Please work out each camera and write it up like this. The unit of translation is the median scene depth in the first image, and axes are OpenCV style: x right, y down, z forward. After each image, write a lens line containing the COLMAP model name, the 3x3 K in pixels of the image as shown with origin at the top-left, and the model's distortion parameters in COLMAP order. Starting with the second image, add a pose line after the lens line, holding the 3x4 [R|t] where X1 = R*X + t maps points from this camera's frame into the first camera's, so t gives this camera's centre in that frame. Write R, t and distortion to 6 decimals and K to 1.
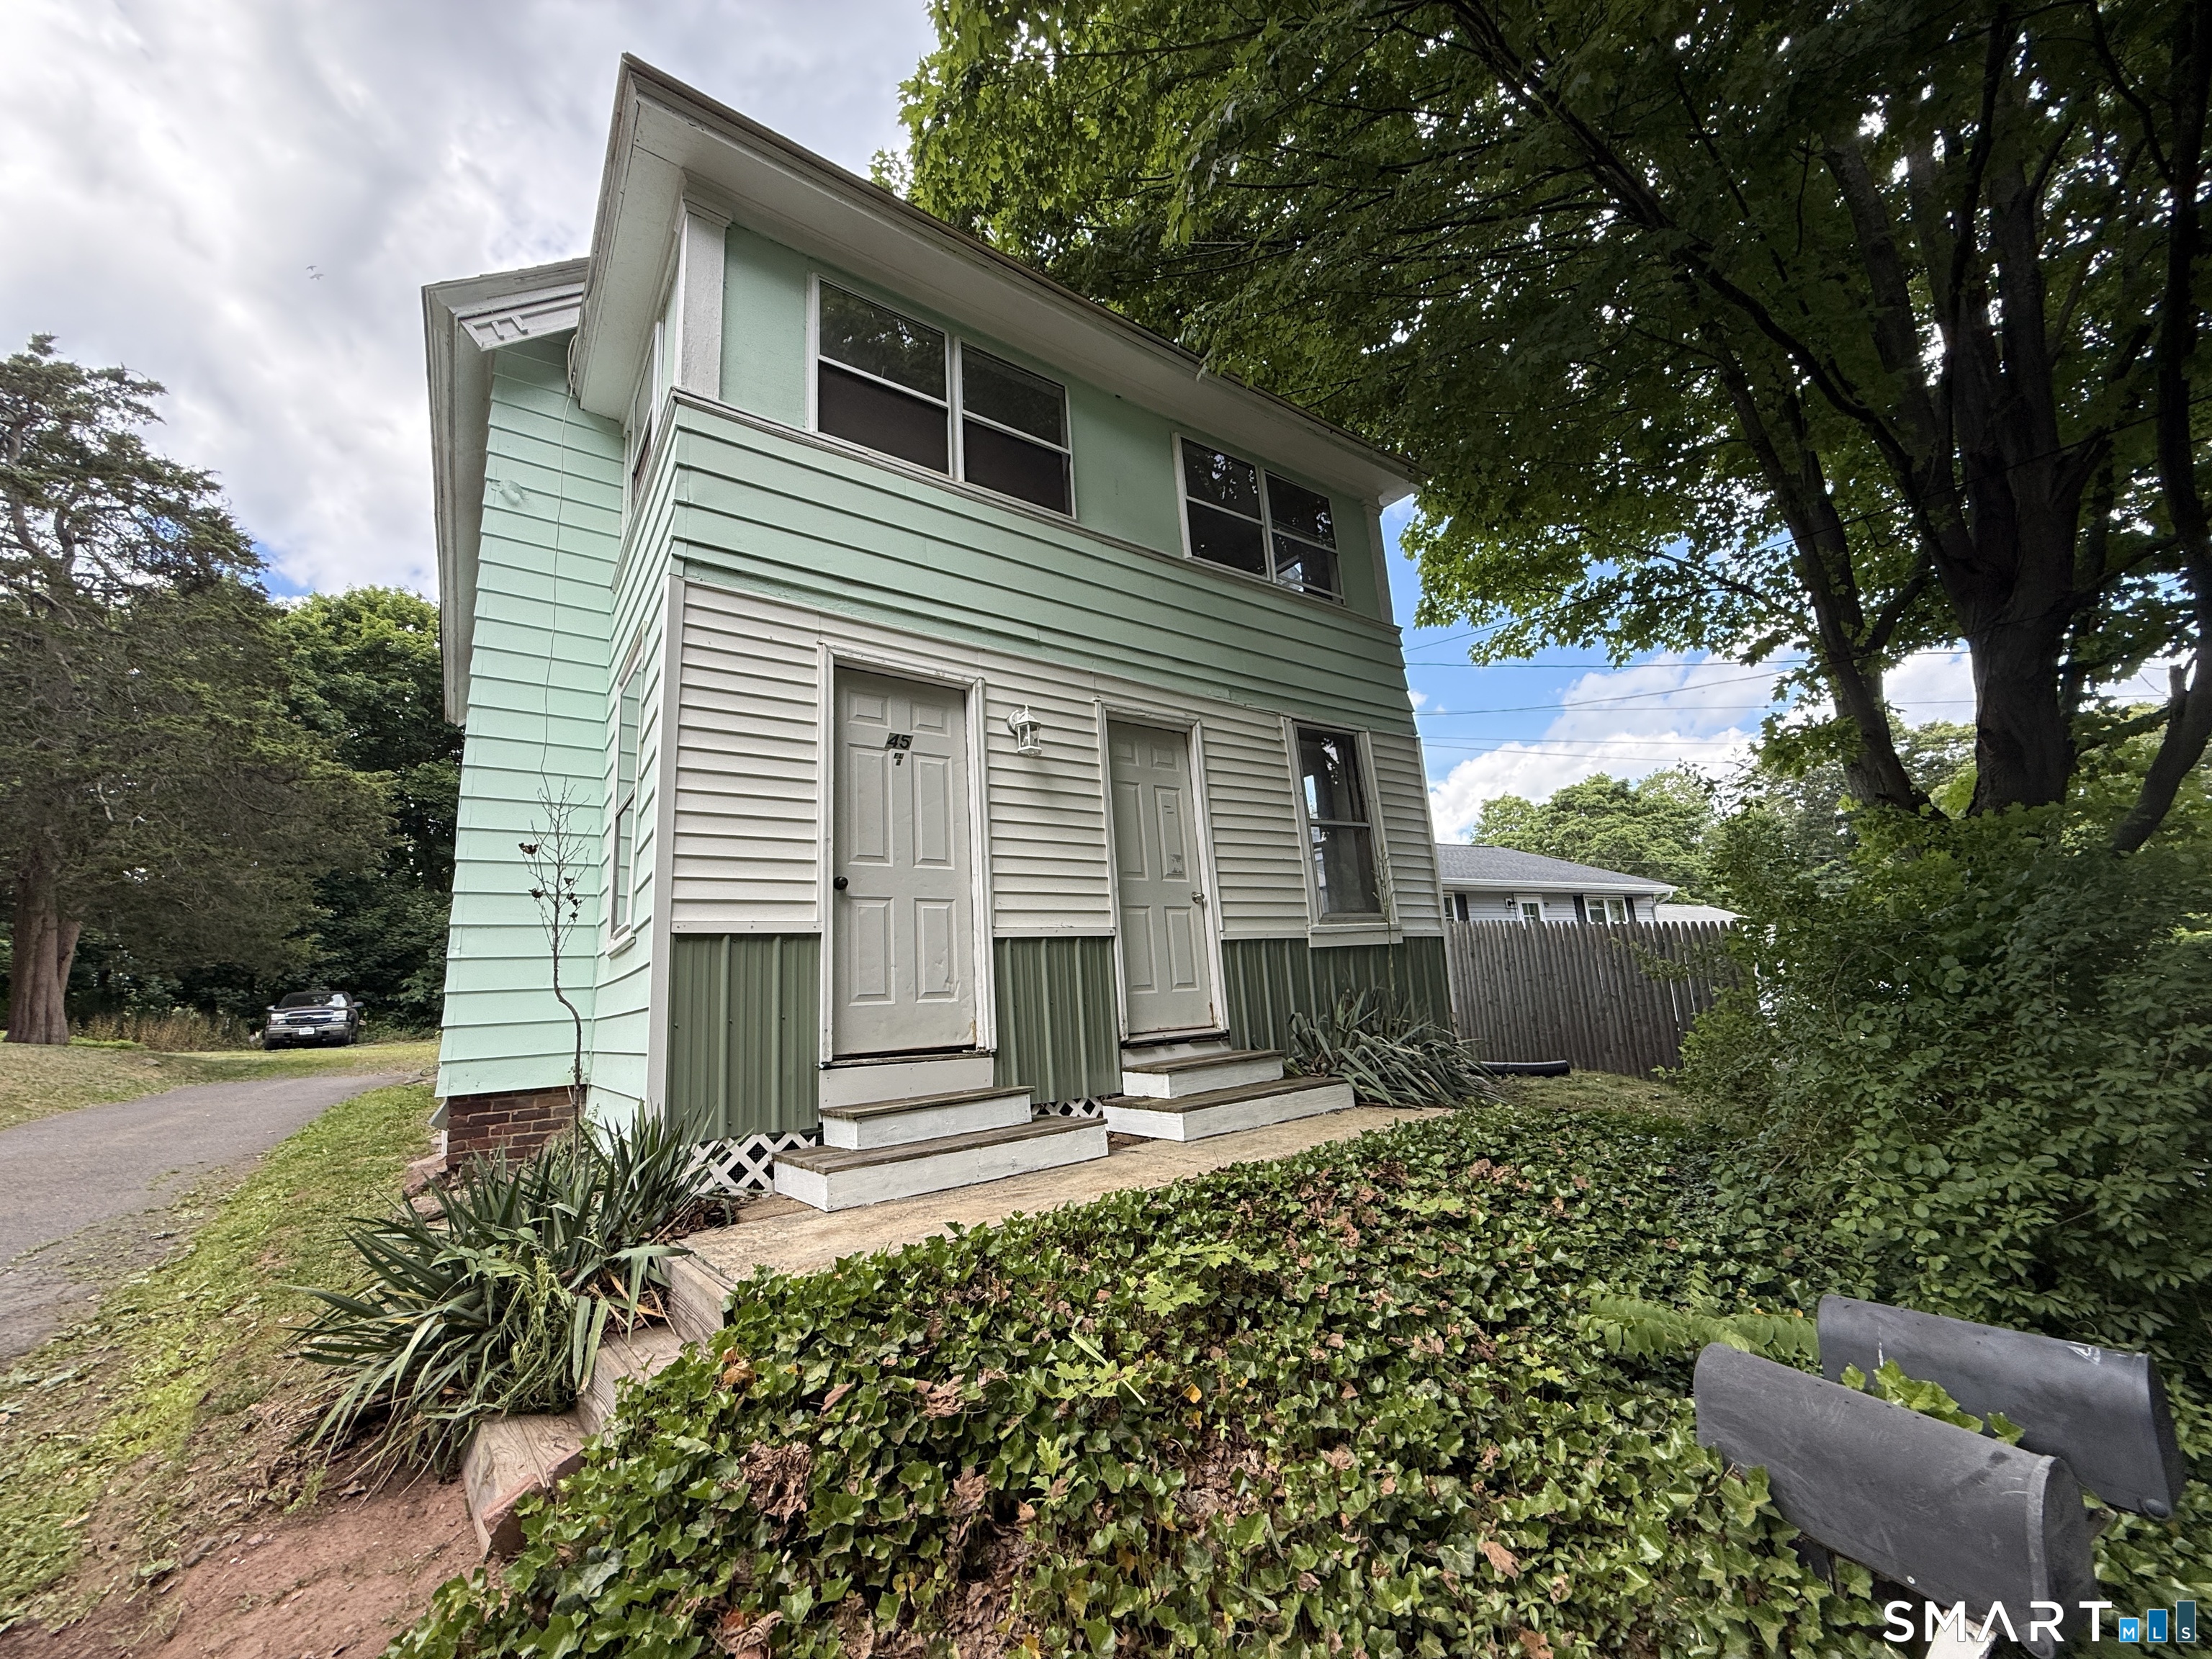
lens RADIAL K [[873.3, 0, 1104.8], [0, 873.3, 838.9], [0, 0, 1]] dist [-0.000192, 0.000565]
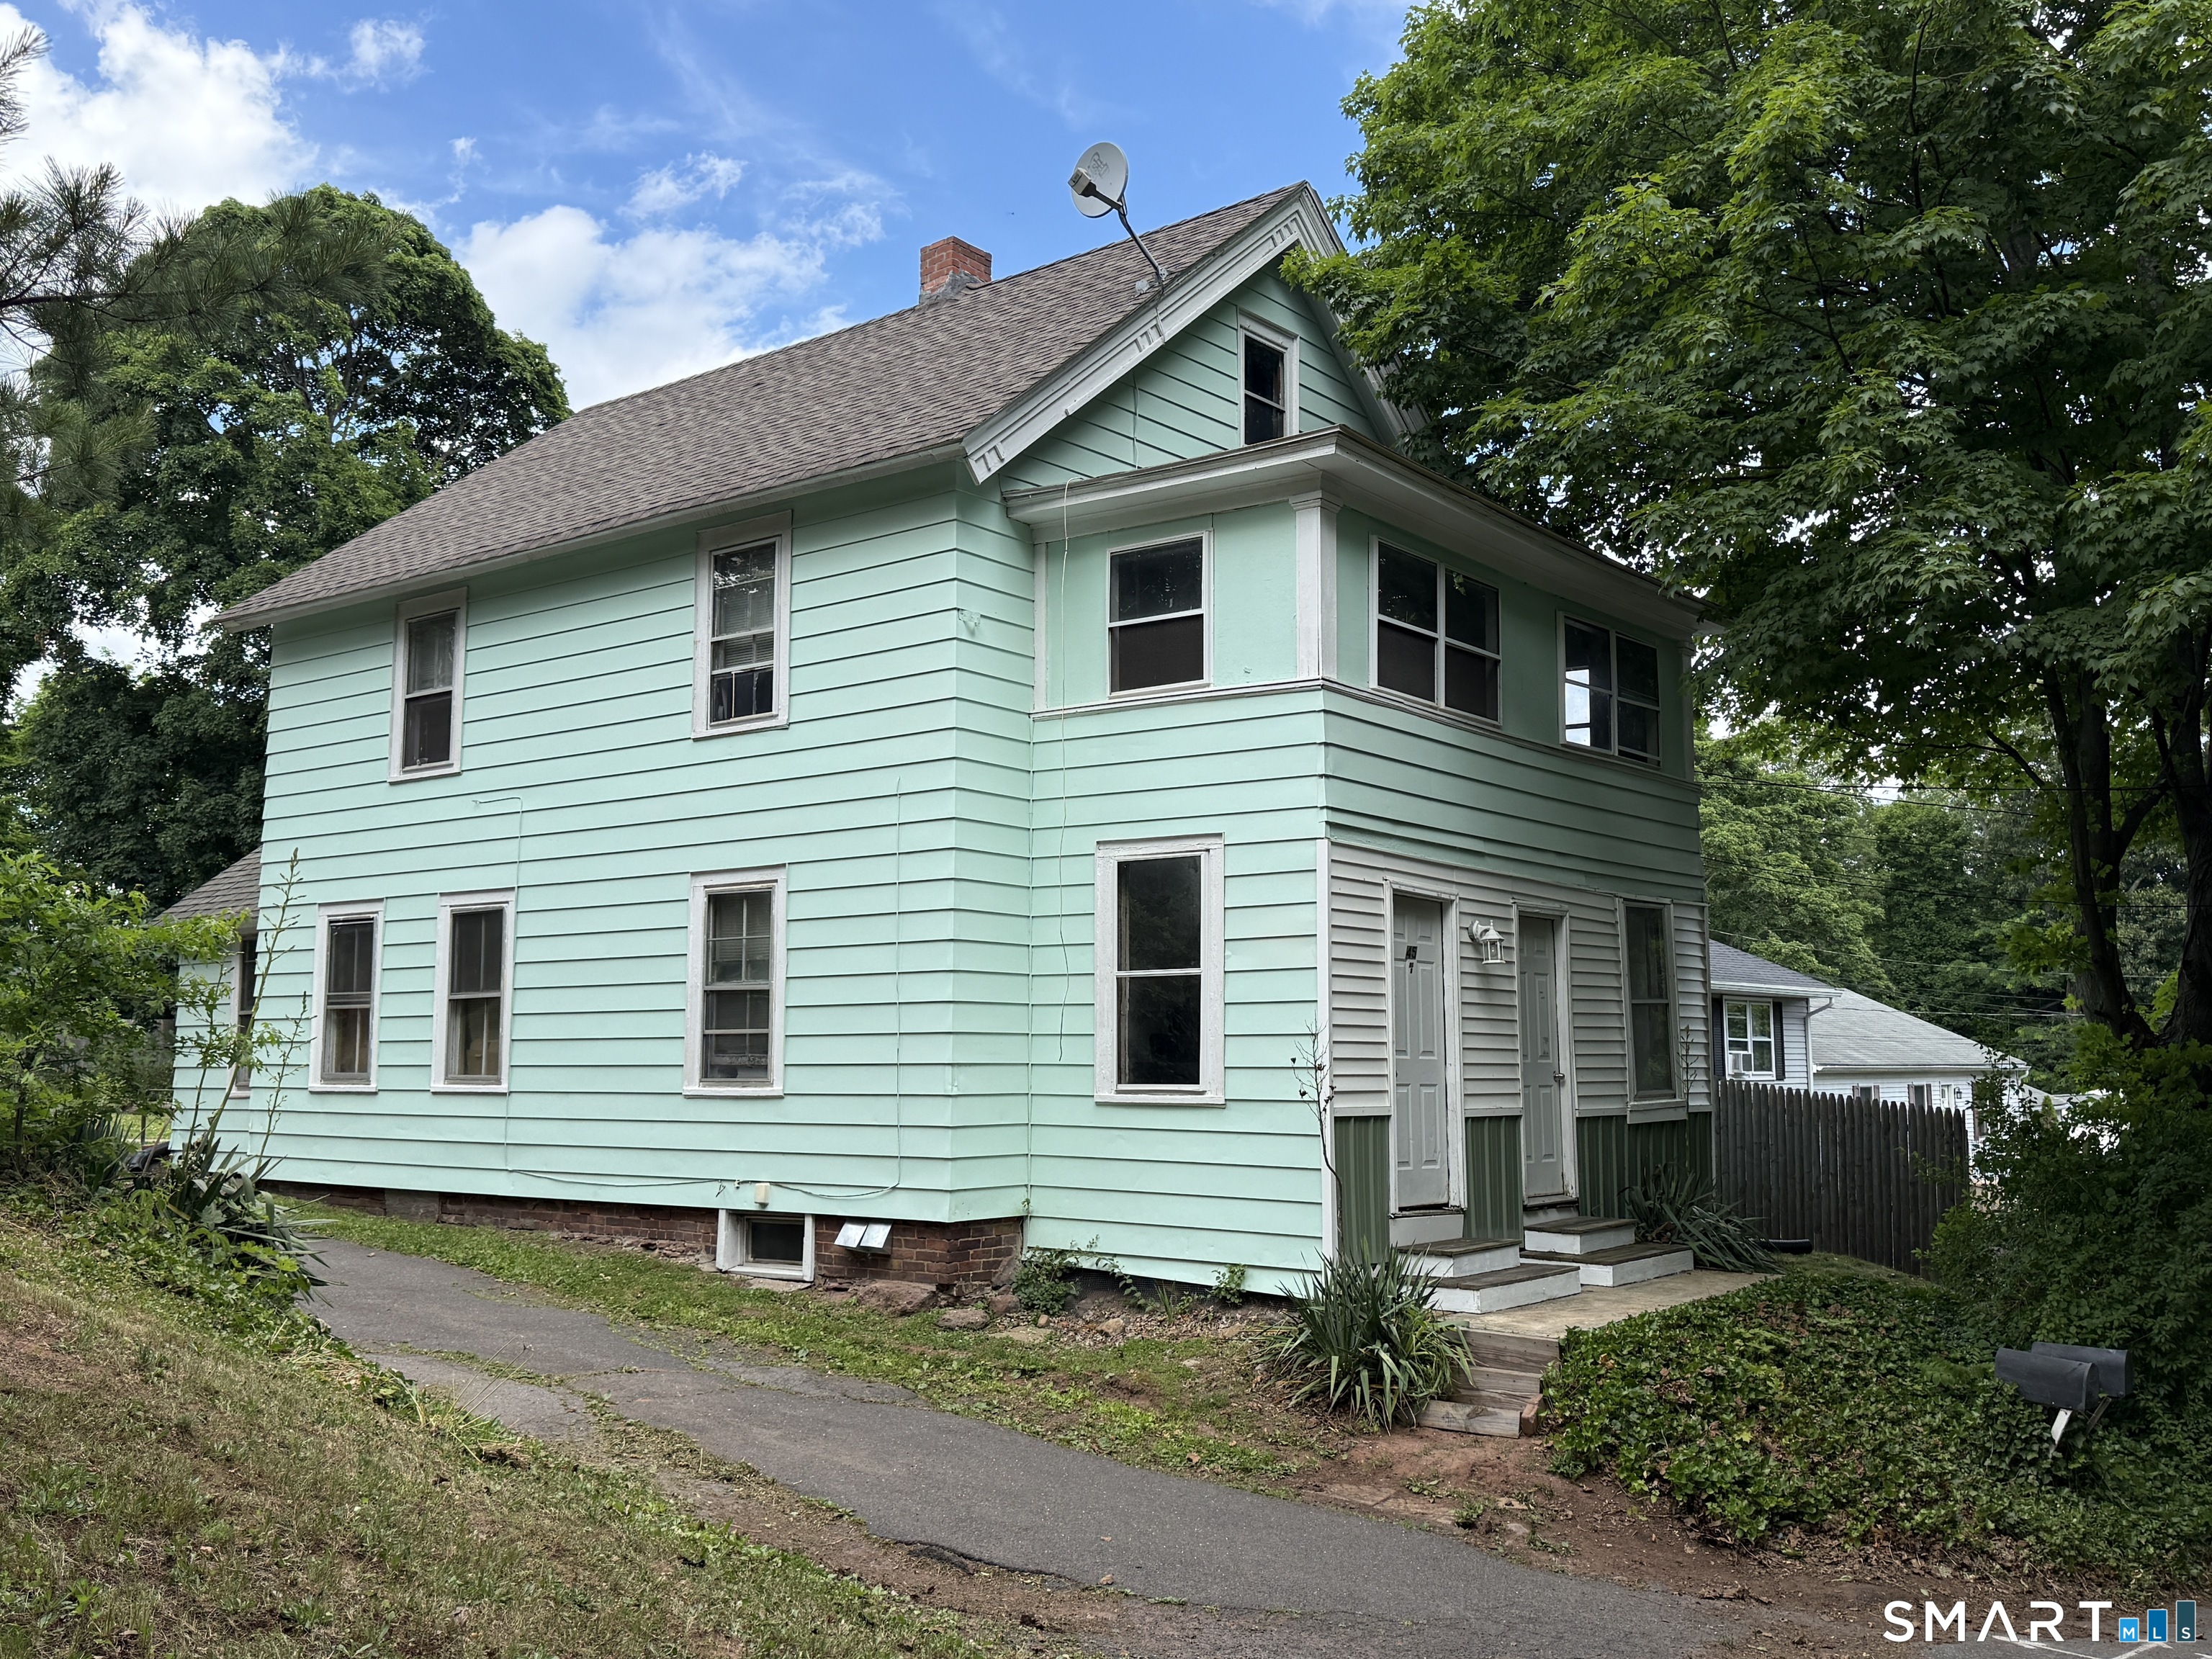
lens RADIAL K [[1995.8, 0, 1103.2], [0, 1995.8, 809.6], [0, 0, 1]] dist [0.094272, -0.164483]
pose [[0.960252, 0.101224, 0.260136, -1.288912], [-0.116492, 0.992220, 0.043922, -0.352616], [-0.253666, -0.072480, 0.964573, -1.440832]]
